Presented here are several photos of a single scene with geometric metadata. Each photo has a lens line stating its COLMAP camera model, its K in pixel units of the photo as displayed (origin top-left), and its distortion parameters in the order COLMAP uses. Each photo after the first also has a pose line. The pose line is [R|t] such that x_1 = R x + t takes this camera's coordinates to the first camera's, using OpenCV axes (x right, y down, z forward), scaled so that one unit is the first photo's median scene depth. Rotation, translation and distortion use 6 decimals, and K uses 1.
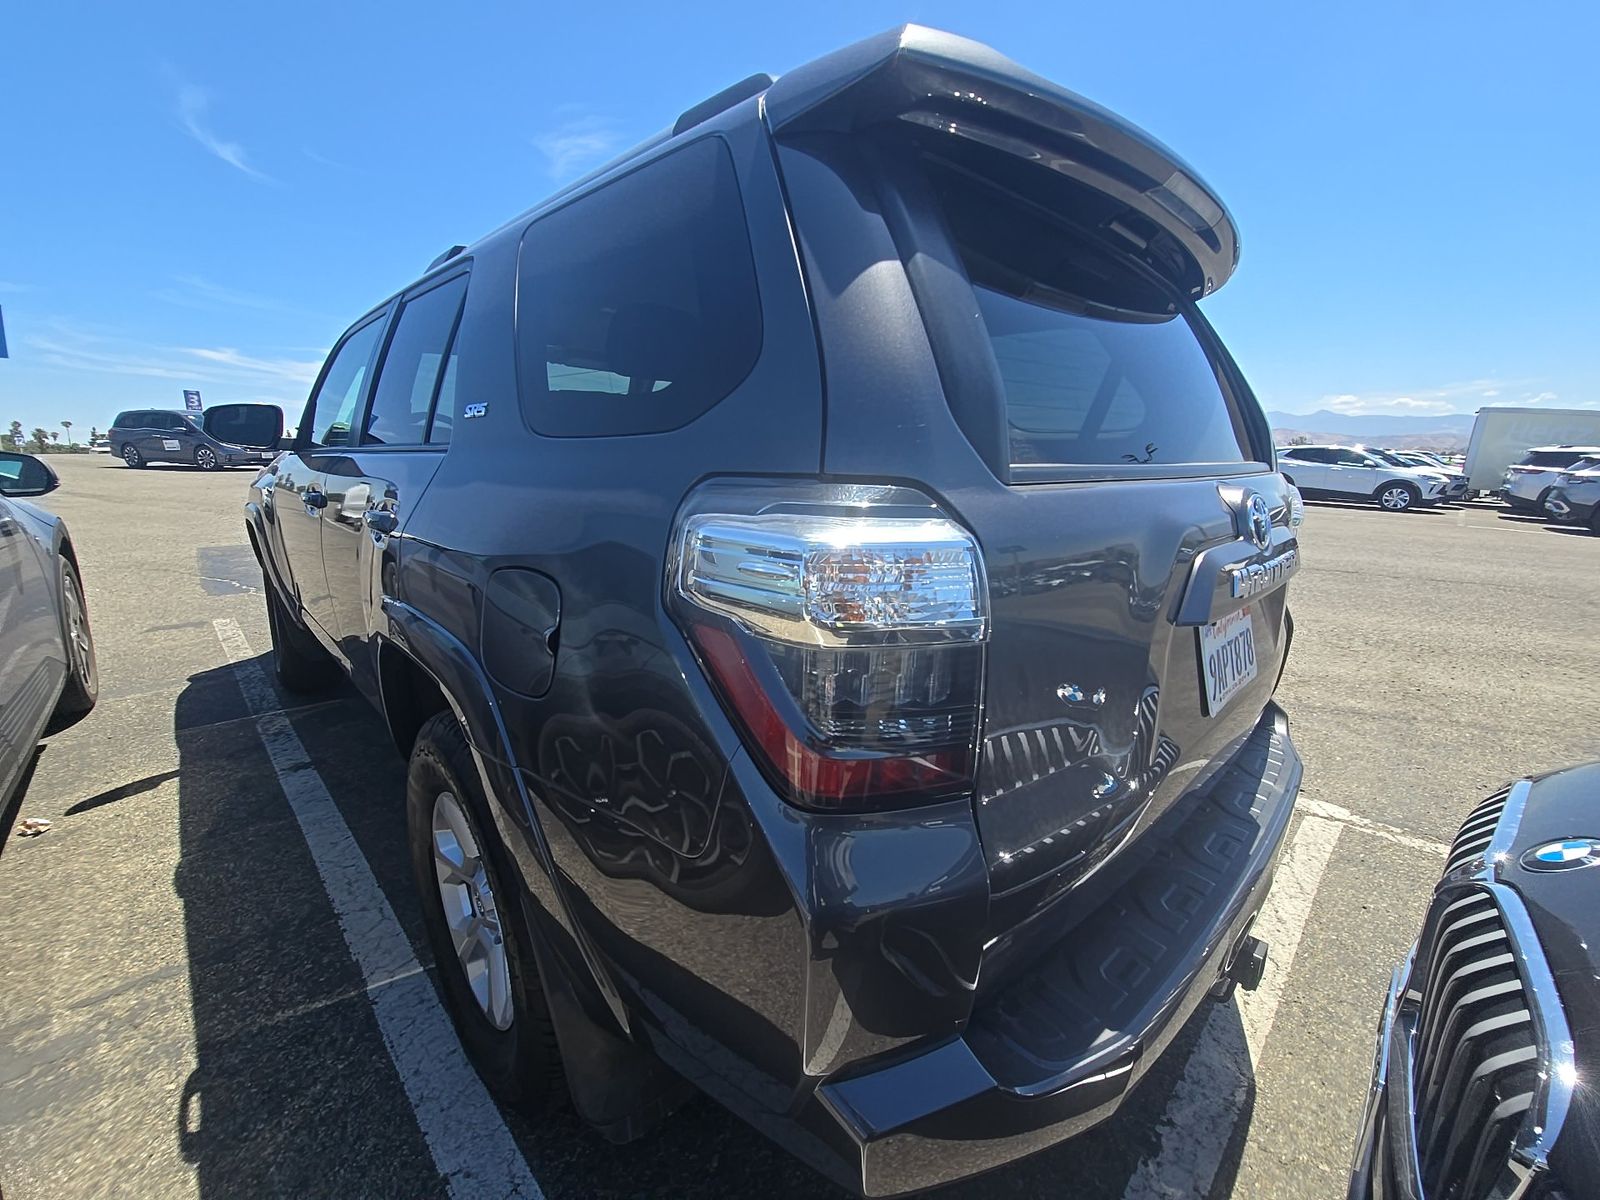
lens RADIAL K [[651.4, 0, 795.8], [0, 651.4, 603.3], [0, 0, 1]] dist [-0.000500, -0.000883]
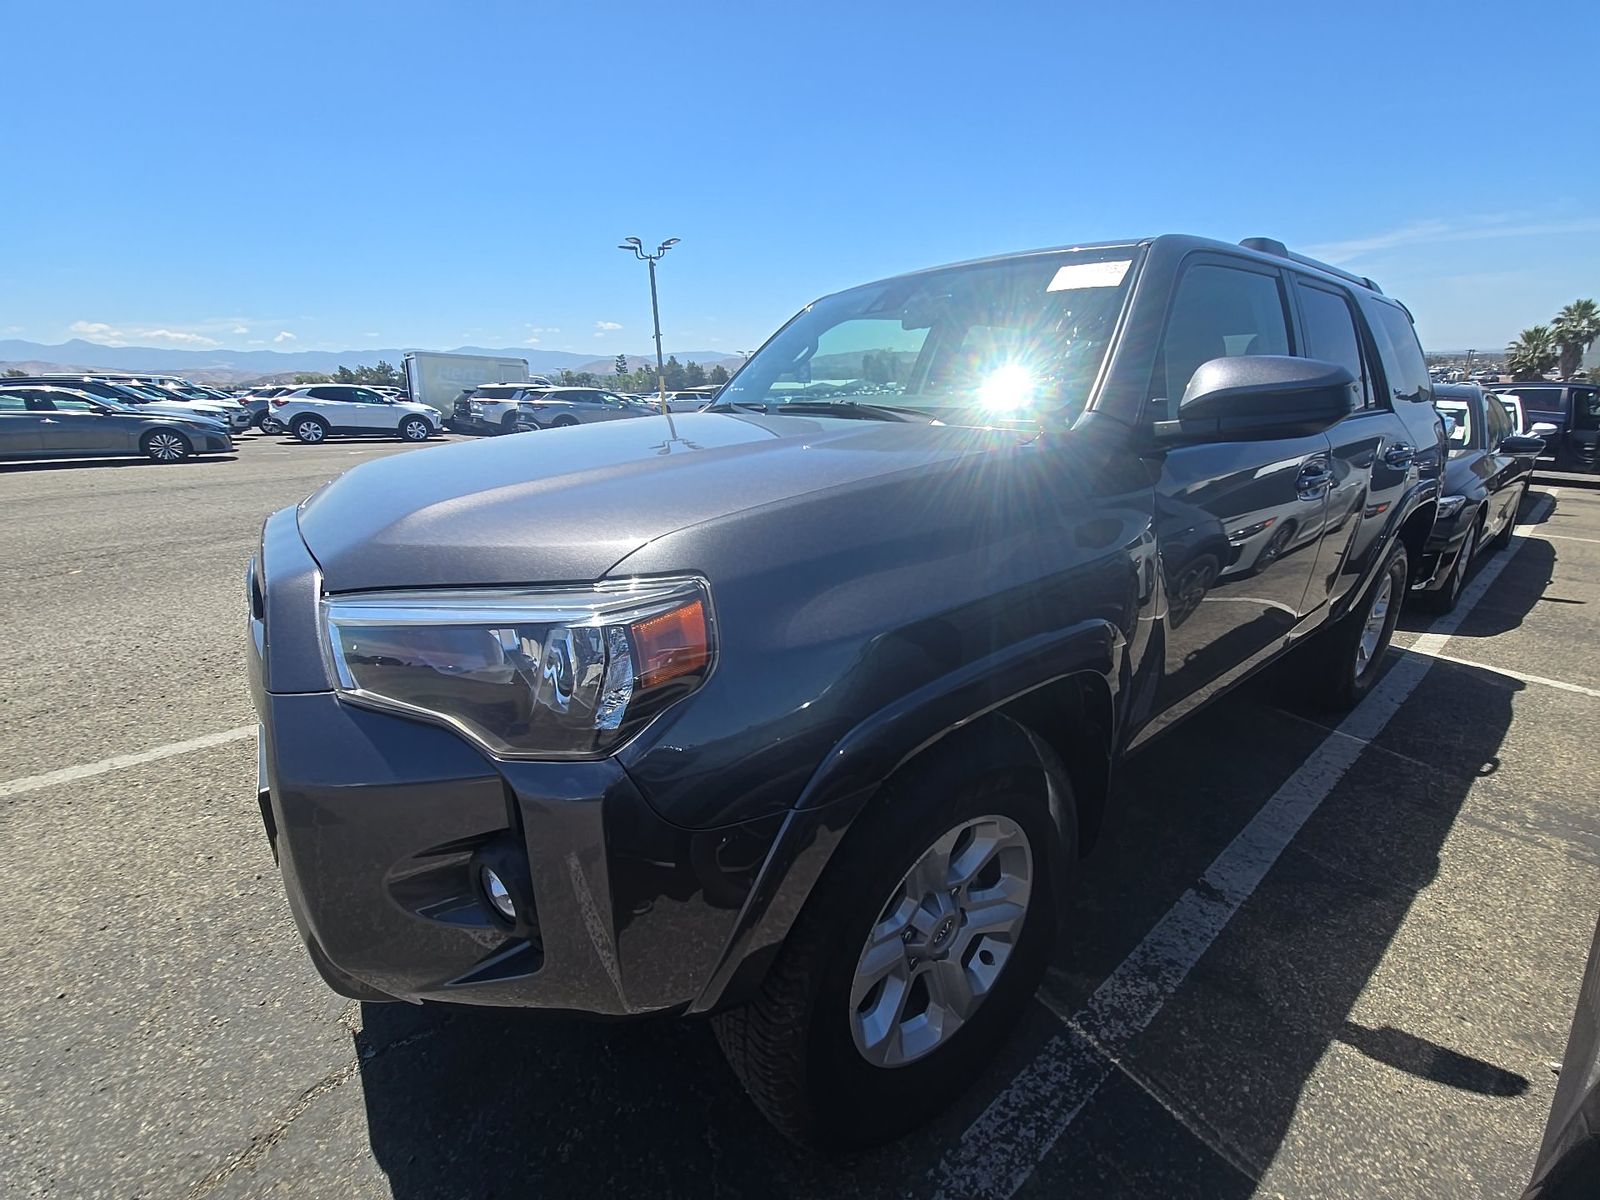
lens RADIAL K [[651.4, 0, 799.5], [0, 651.4, 599.2], [0, 0, 1]] dist [-0.000500, -0.000883]
pose [[0.102594, -0.318889, 0.942223, -1.539213], [0.236410, 0.927898, 0.288299, -0.391958], [-0.966222, 0.193173, 0.170586, 1.401692]]
